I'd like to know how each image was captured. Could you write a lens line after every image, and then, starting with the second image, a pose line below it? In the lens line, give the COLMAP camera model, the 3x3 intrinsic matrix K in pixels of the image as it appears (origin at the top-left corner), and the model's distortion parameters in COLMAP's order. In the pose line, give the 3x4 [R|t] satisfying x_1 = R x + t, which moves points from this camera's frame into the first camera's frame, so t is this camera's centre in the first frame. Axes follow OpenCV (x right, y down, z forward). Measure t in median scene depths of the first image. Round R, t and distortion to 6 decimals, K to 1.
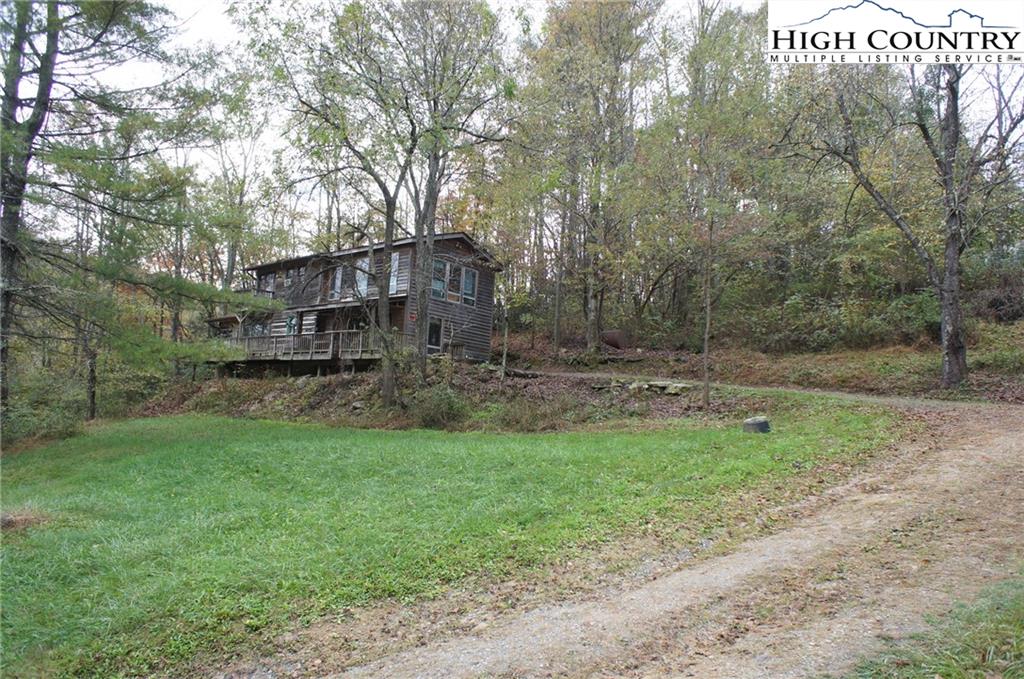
lens RADIAL K [[697.4, 0, 513.3], [0, 697.4, 338.7], [0, 0, 1]] dist [-0.041494, 0.055846]
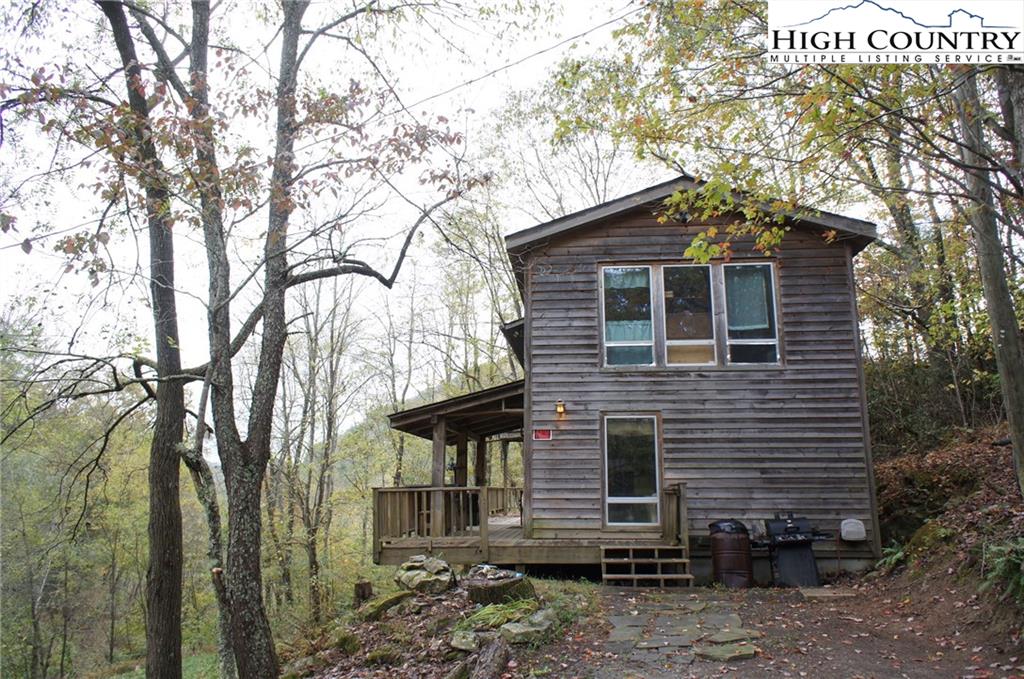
lens RADIAL K [[697.4, 0, 515.2], [0, 697.4, 345.5], [0, 0, 1]] dist [-0.041494, 0.055846]
pose [[0.559903, -0.222676, -0.798075, 0.158165], [0.129794, 0.974890, -0.180952, -0.008977], [0.818329, -0.002270, 0.574746, 0.725224]]
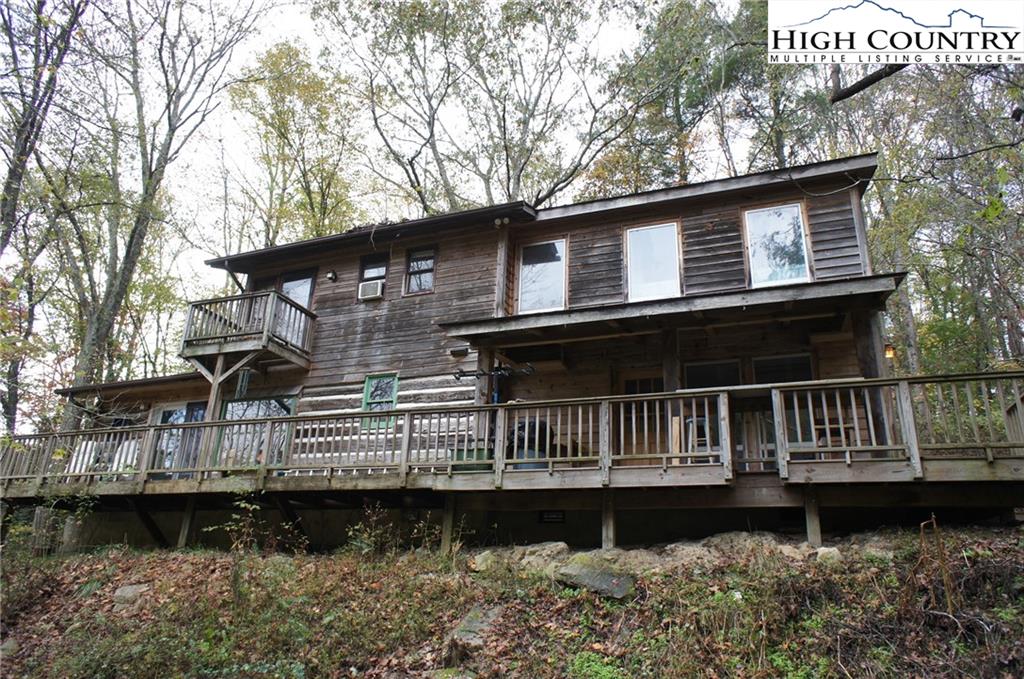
lens RADIAL K [[697.4, 0, 516.8], [0, 697.4, 340.7], [0, 0, 1]] dist [-0.041494, 0.055846]
pose [[0.952115, 0.100346, 0.288802, -0.410739], [-0.028214, 0.969412, -0.243812, 0.042023], [-0.304434, 0.223989, 0.925823, 0.730139]]
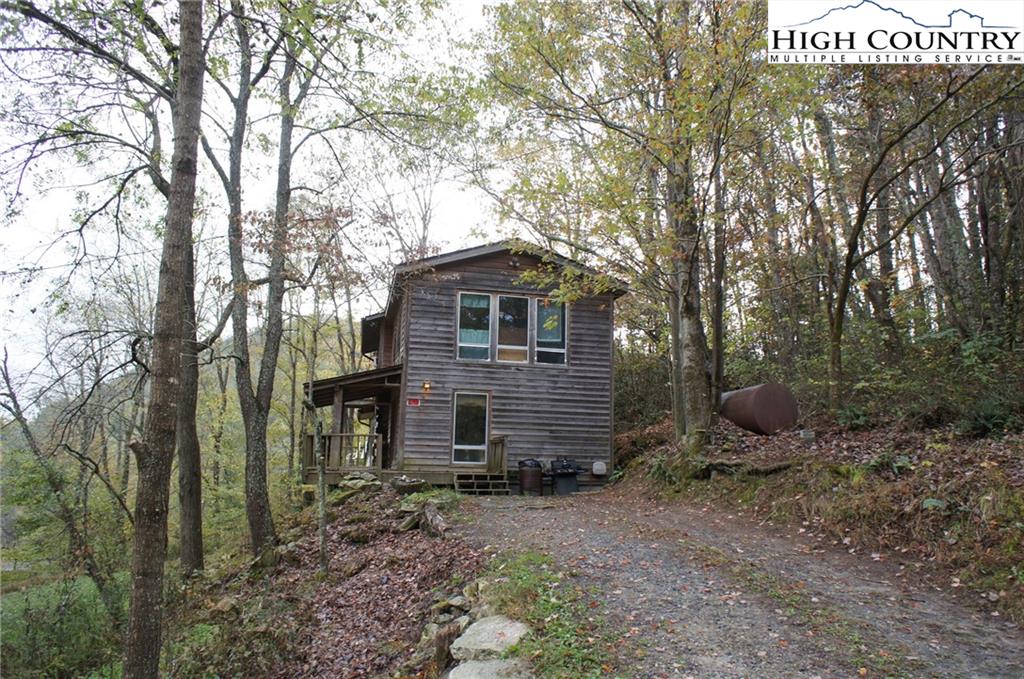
lens RADIAL K [[697.4, 0, 514.5], [0, 697.4, 347.0], [0, 0, 1]] dist [-0.041494, 0.055846]
pose [[0.795441, -0.140509, -0.589518, 0.253292], [0.096292, 0.989697, -0.105962, -0.005121], [0.598332, 0.027521, 0.800775, 0.557223]]
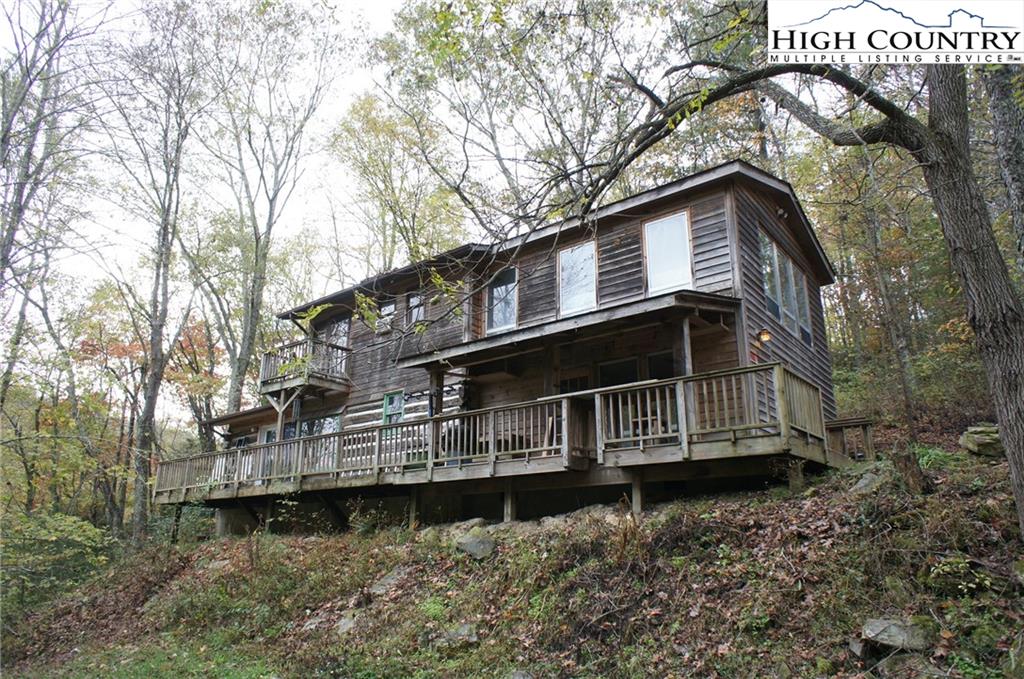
lens RADIAL K [[697.4, 0, 509.9], [0, 697.4, 342.6], [0, 0, 1]] dist [-0.041494, 0.055846]
pose [[0.999219, -0.036346, 0.015515, -0.283373], [0.038670, 0.980200, -0.194196, 0.032159], [-0.008150, 0.194644, 0.980840, 0.612762]]
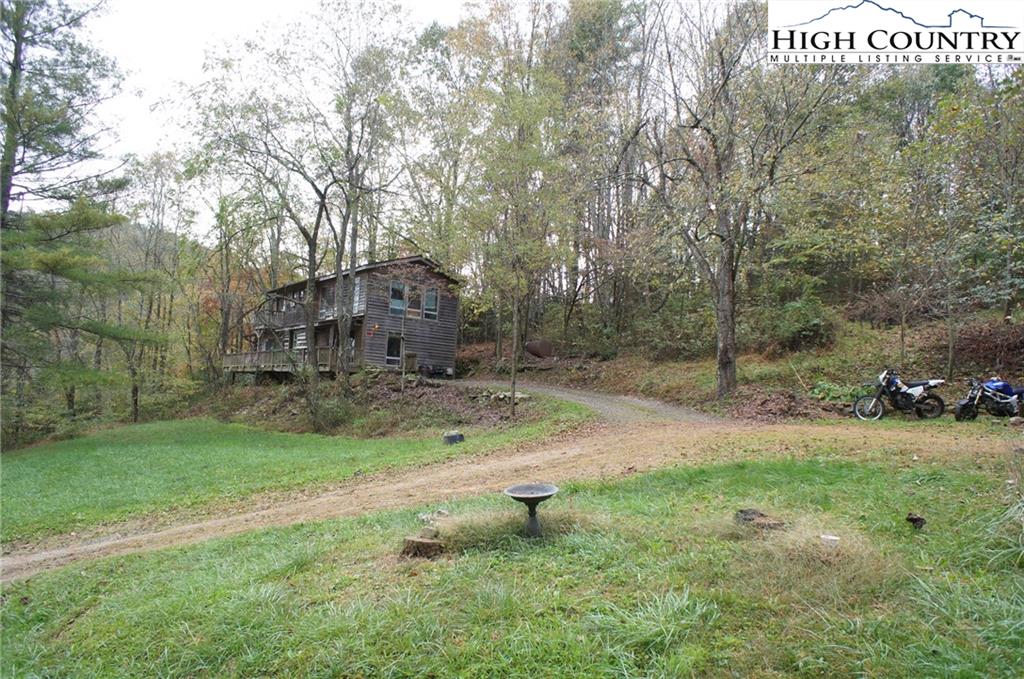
lens RADIAL K [[697.4, 0, 507.8], [0, 697.4, 338.3], [0, 0, 1]] dist [-0.041494, 0.055846]
pose [[0.978524, -0.025630, -0.204533, 0.300979], [0.028515, 0.999531, 0.011166, -0.027403], [0.204151, -0.016758, 0.978796, -0.084525]]
